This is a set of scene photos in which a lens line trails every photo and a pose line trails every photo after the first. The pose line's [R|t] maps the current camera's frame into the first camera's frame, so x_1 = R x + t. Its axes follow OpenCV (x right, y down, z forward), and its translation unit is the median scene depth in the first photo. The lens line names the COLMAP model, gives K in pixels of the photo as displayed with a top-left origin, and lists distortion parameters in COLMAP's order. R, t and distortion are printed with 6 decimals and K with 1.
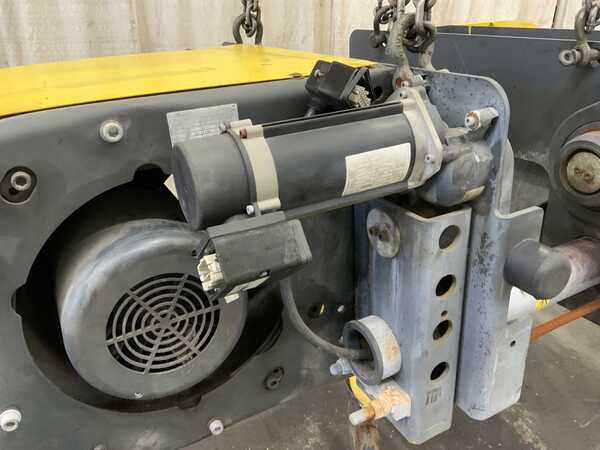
lens RADIAL K [[498.2, 0, 298.7], [0, 498.2, 224.4], [0, 0, 1]] dist [0.130034, -0.239739]
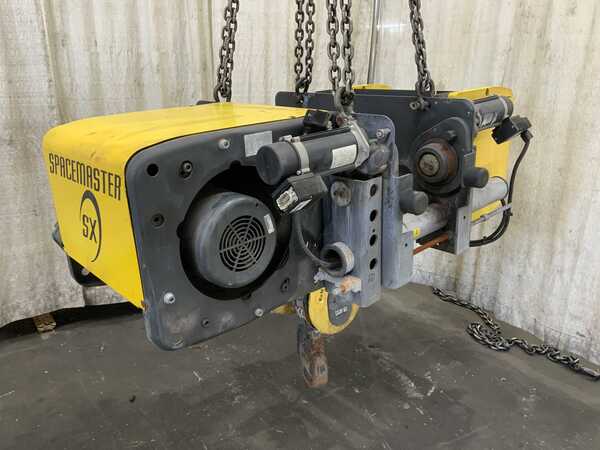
lens RADIAL K [[498.2, 0, 298.7], [0, 498.2, 224.4], [0, 0, 1]] dist [0.130034, -0.239739]
pose [[0.965212, -0.077442, 0.249736, -0.534823], [0.101866, 0.991040, -0.086385, 0.313904], [-0.240809, 0.108819, 0.964453, -0.920156]]
